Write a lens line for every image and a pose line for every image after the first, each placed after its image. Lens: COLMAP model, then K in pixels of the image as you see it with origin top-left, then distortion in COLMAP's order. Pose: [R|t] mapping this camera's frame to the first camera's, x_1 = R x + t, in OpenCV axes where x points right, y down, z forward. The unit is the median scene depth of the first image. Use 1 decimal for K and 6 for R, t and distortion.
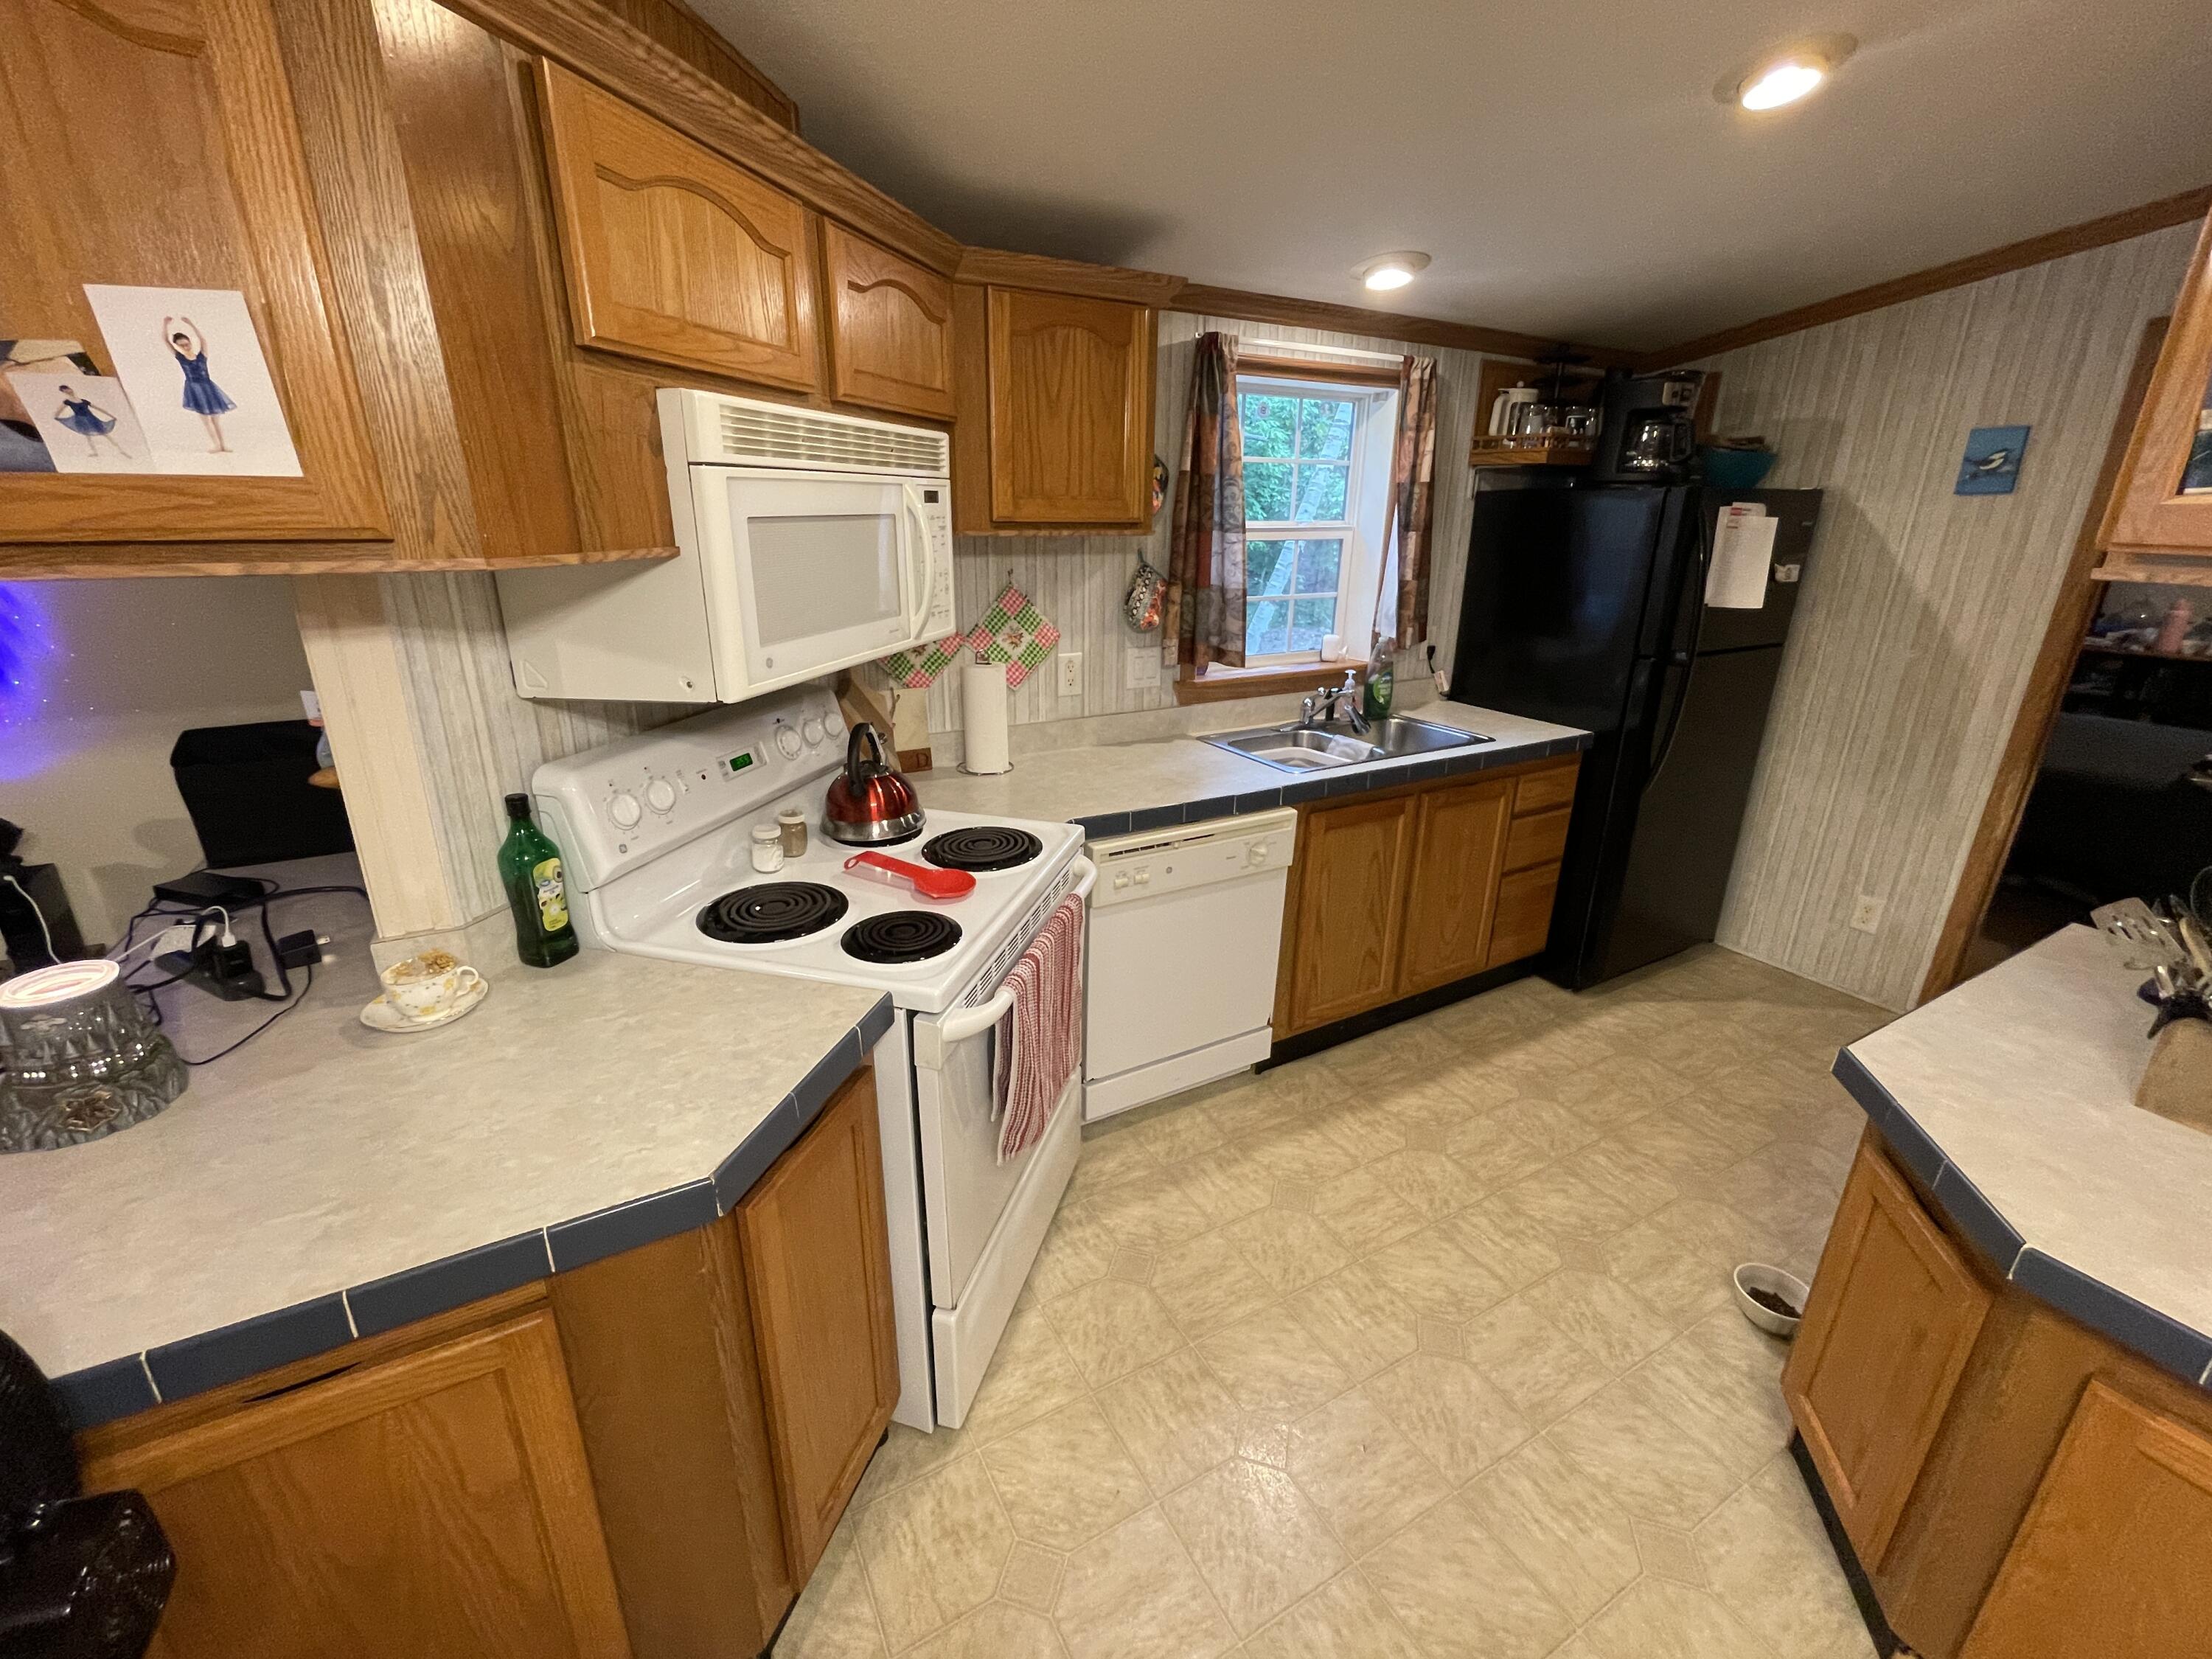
lens RADIAL K [[910.4, 0, 1098.0], [0, 910.4, 833.9], [0, 0, 1]] dist [-0.009084, 0.000876]
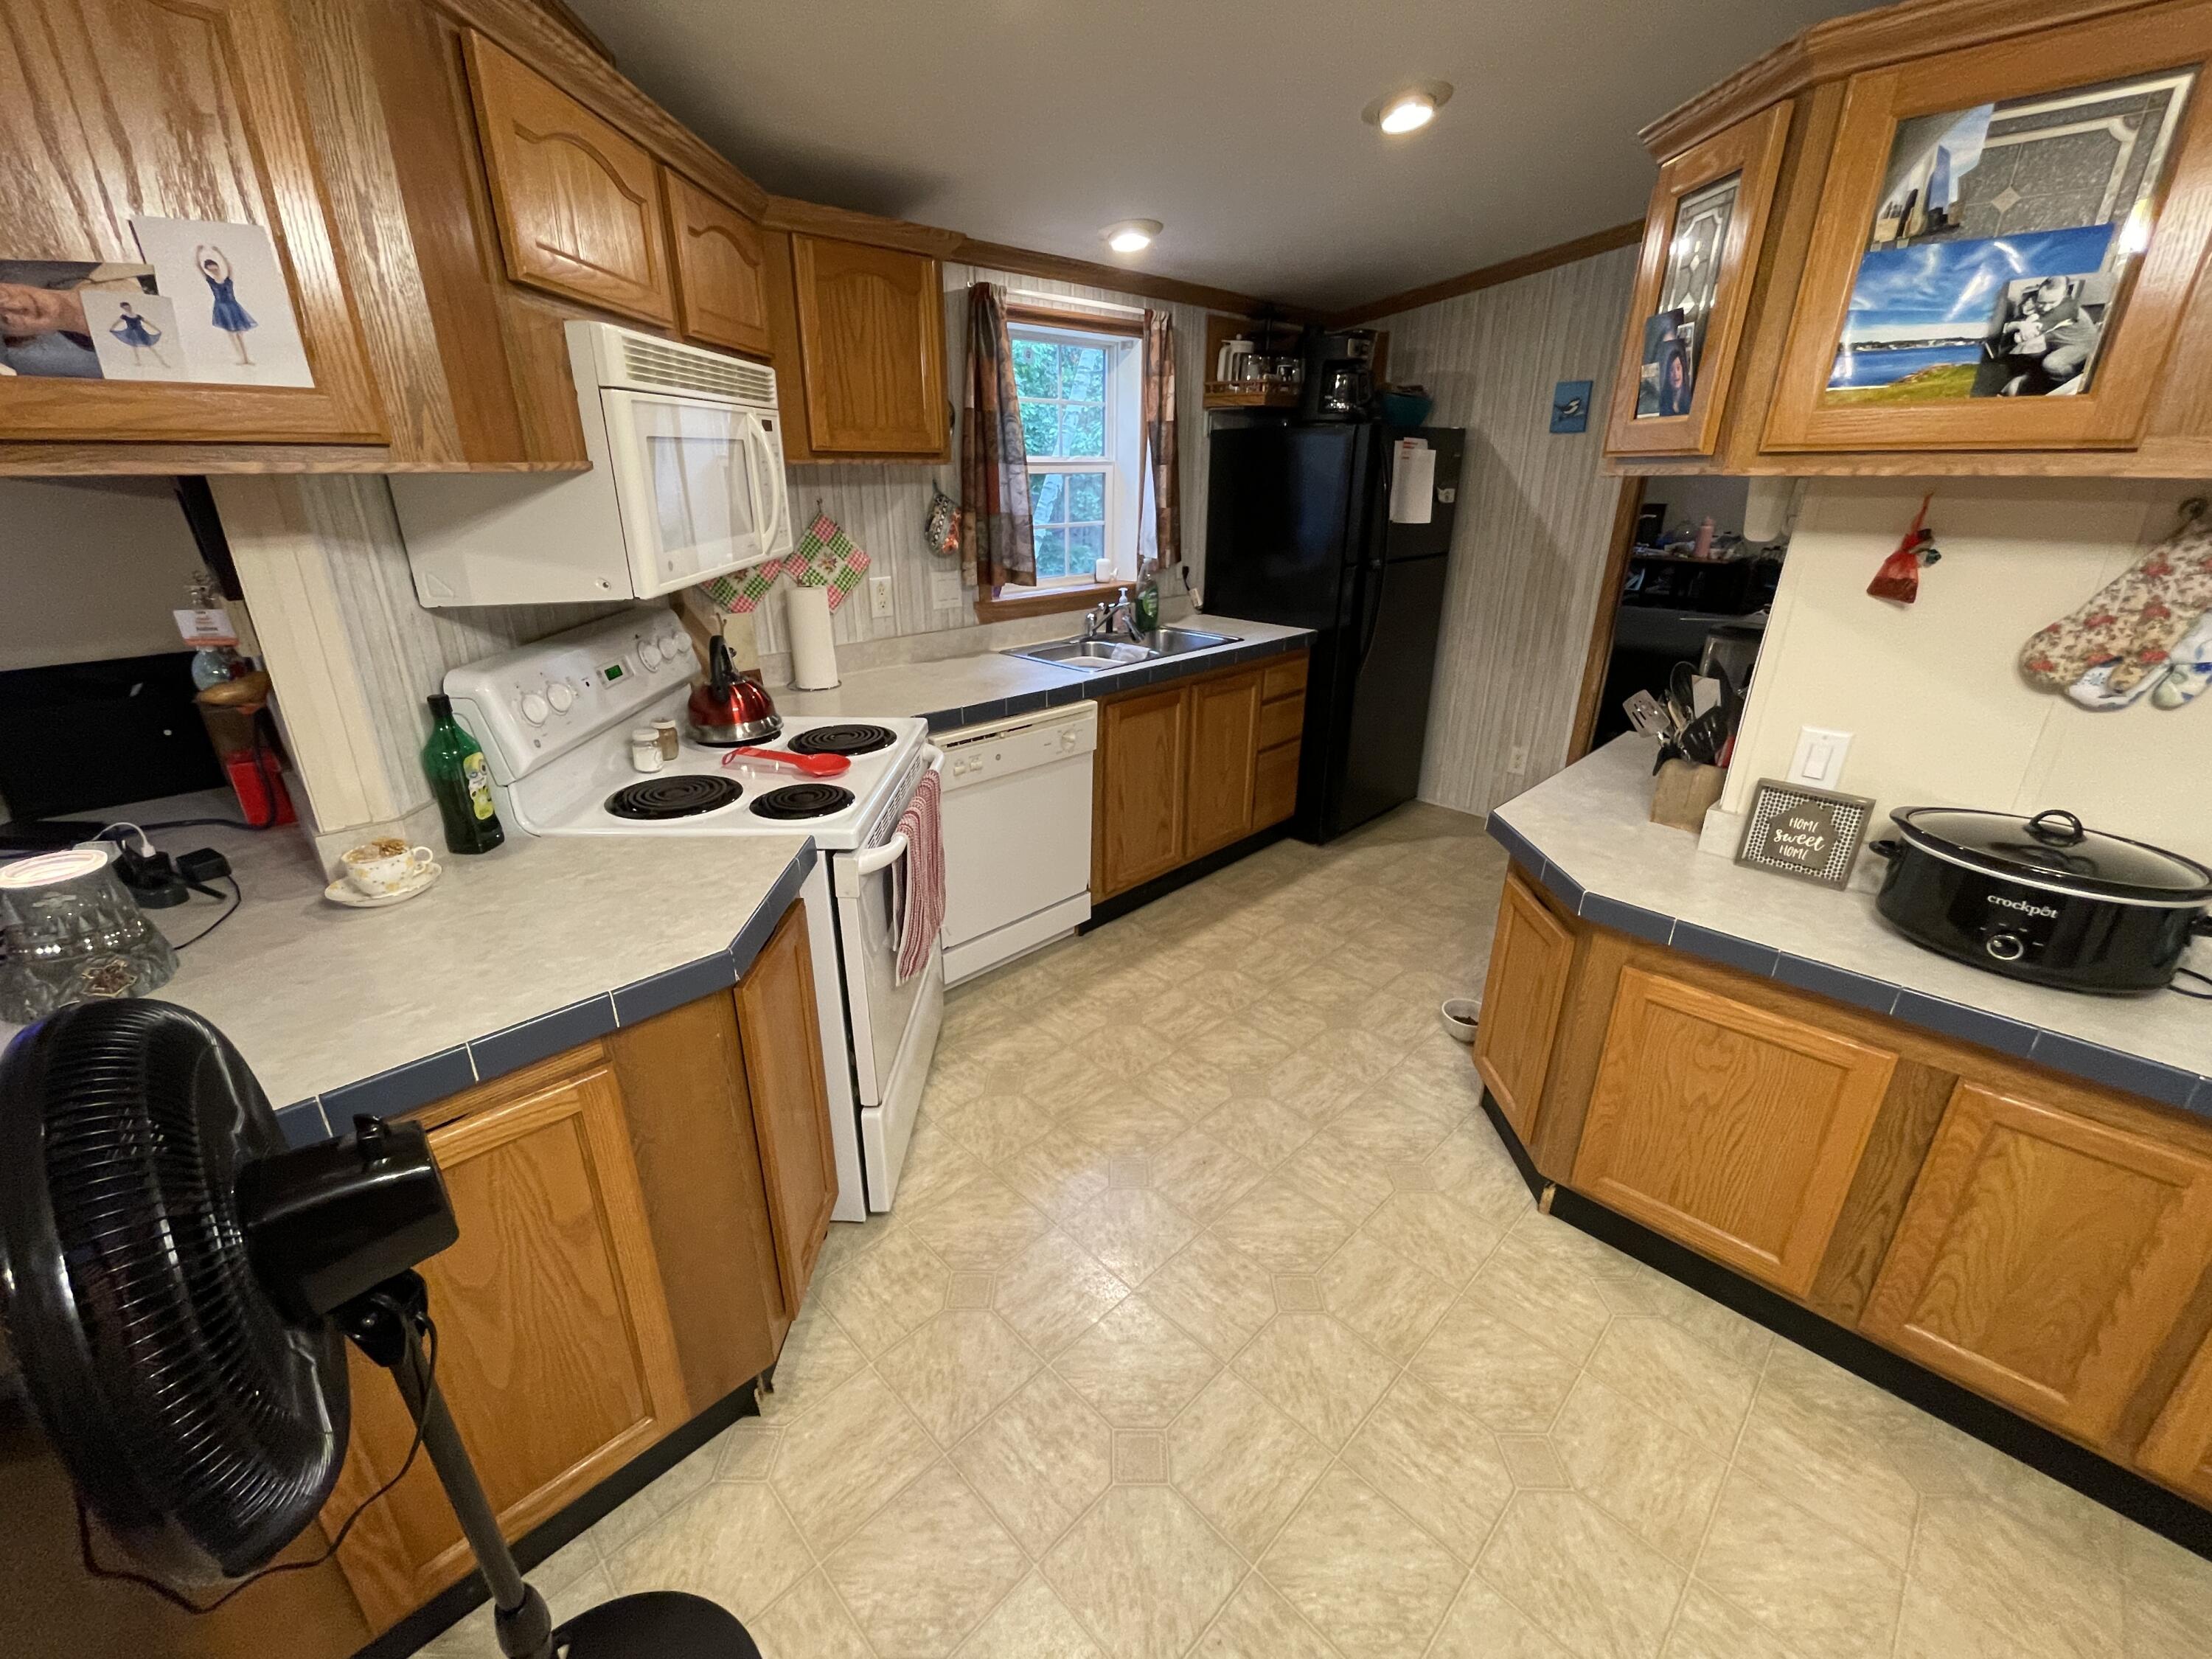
lens RADIAL K [[910.4, 0, 1098.8], [0, 910.4, 838.9], [0, 0, 1]] dist [-0.009084, 0.000876]
pose [[0.963242, -0.104067, 0.247660, -0.073422], [0.090530, 0.993740, 0.065467, 0.061116], [-0.252923, -0.040640, 0.966633, -0.126305]]
